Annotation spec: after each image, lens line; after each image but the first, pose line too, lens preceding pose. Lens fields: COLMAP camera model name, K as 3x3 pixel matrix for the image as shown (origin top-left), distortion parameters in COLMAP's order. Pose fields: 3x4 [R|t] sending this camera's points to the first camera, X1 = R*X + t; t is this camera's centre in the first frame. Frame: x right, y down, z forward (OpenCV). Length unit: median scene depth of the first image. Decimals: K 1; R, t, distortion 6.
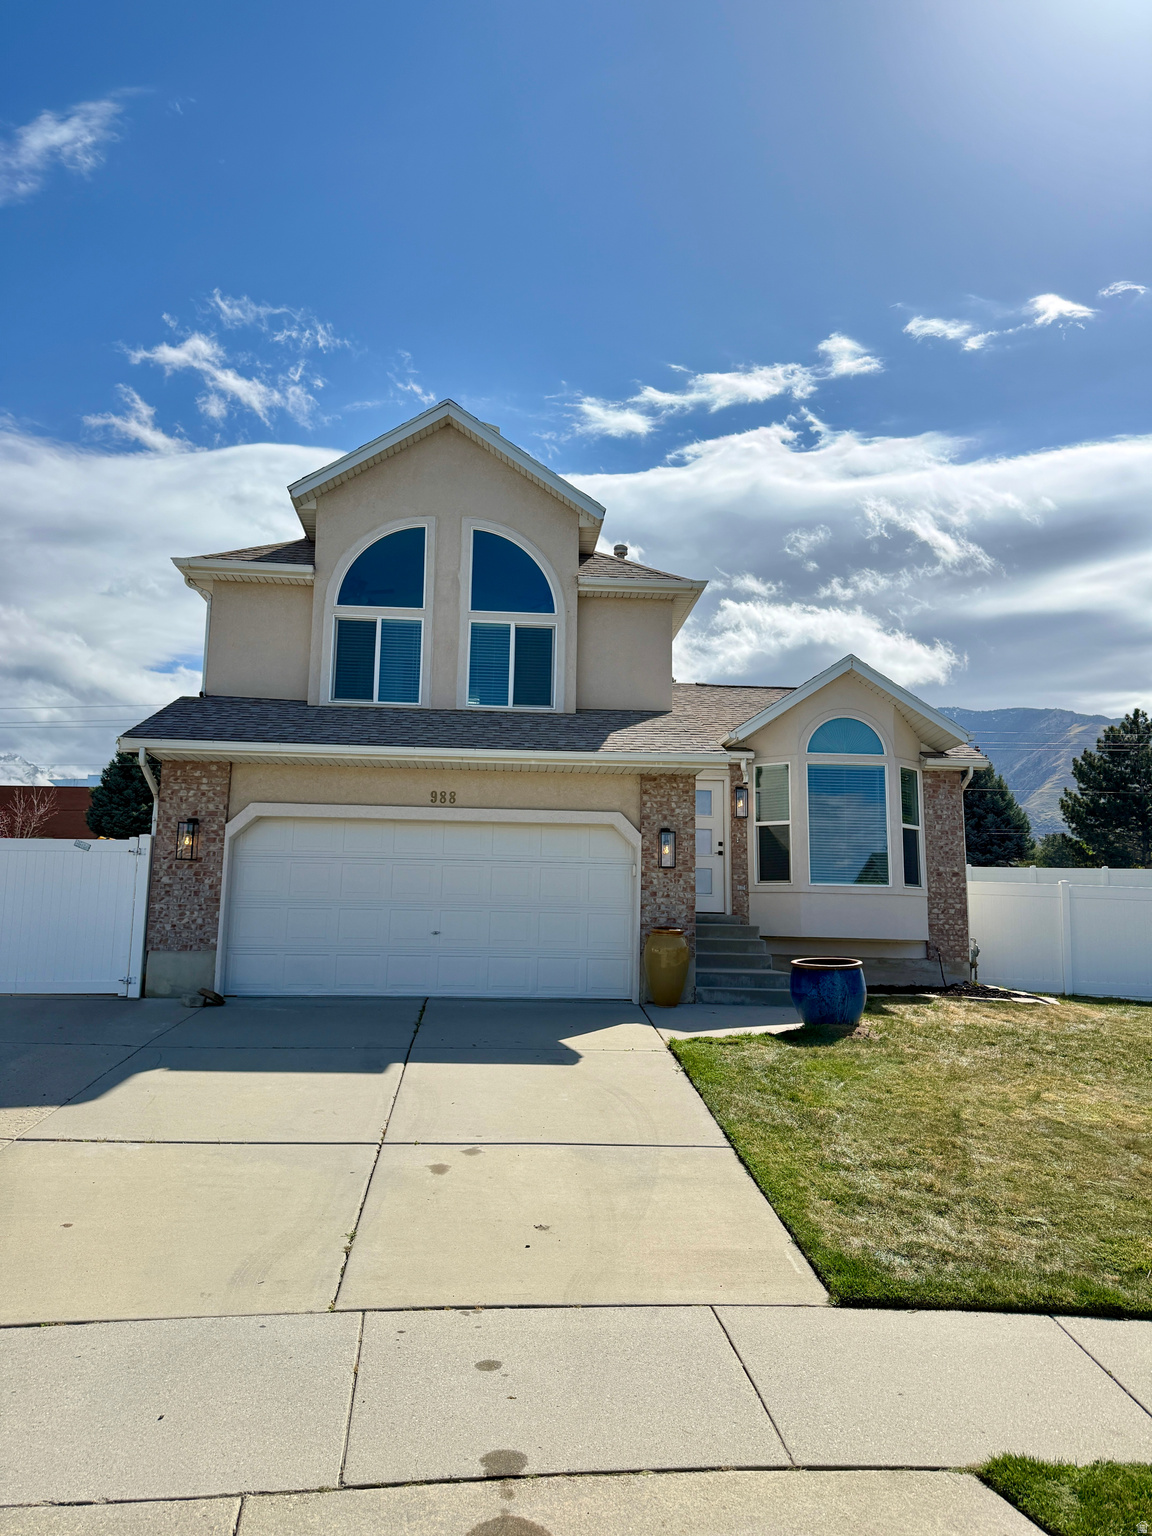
lens RADIAL K [[1083.6, 0, 576.0], [0, 1083.6, 768.0], [0, 0, 1]] dist [0.137487, -0.162370]
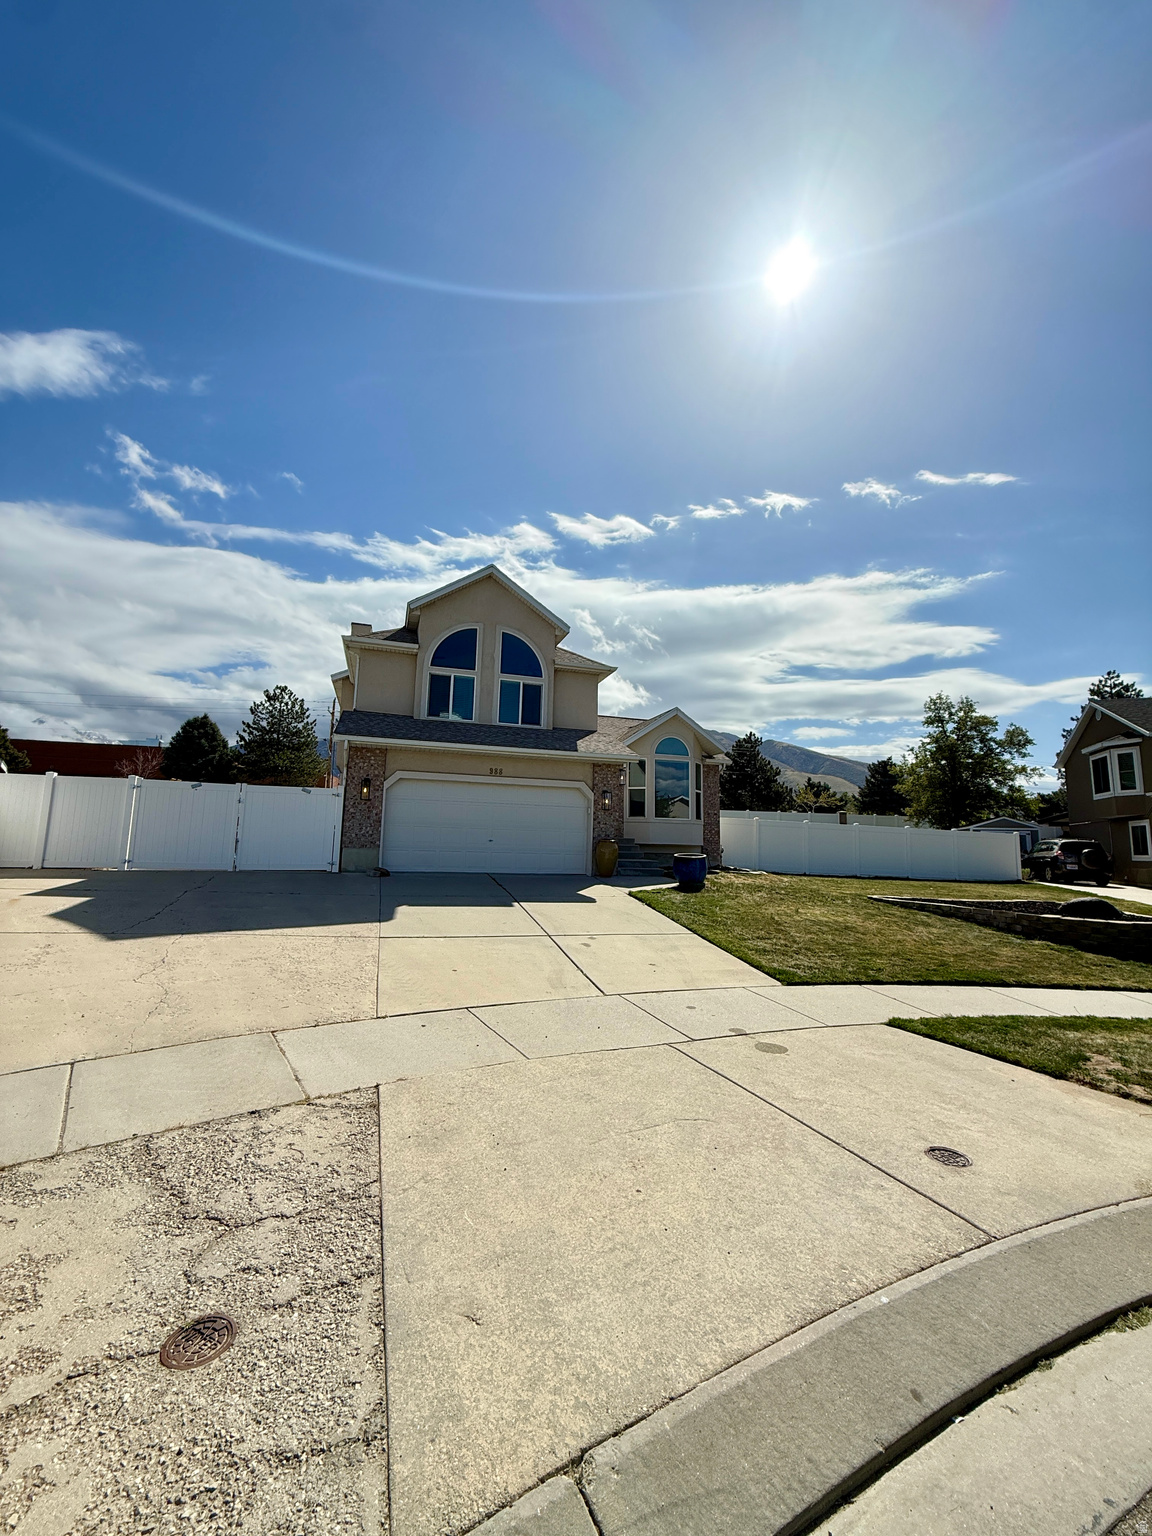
lens RADIAL K [[615.2, 0, 576.0], [0, 615.2, 768.0], [0, 0, 1]] dist [-0.000835, -0.000029]
pose [[0.974381, 0.036360, 0.221944, -0.202773], [-0.043369, 0.998700, 0.026785, -0.013288], [-0.220682, -0.035724, 0.974691, -0.093714]]
